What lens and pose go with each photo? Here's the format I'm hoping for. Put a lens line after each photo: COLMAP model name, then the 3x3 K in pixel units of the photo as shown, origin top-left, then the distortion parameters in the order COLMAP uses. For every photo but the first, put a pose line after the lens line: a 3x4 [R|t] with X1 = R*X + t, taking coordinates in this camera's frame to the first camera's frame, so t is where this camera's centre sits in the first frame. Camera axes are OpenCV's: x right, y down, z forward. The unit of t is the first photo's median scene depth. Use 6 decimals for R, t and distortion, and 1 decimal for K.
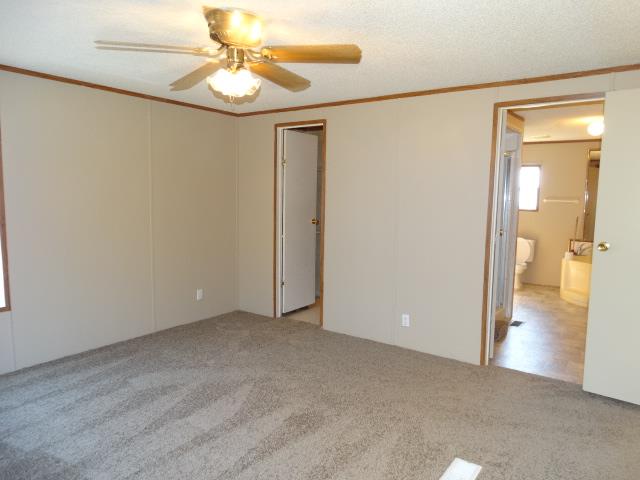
lens RADIAL K [[444.7, 0, 318.6], [0, 444.7, 235.5], [0, 0, 1]] dist [0.007056, 0.002661]
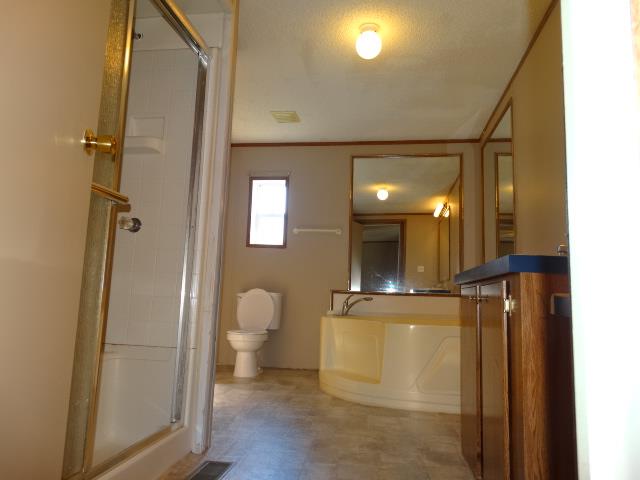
lens RADIAL K [[444.7, 0, 318.6], [0, 444.7, 235.5], [0, 0, 1]] dist [0.007056, 0.002661]
pose [[0.882268, 0.080624, 0.463792, 0.259223], [0.023528, 0.976441, -0.214499, 0.069981], [-0.470159, 0.200158, 0.859586, 0.469444]]
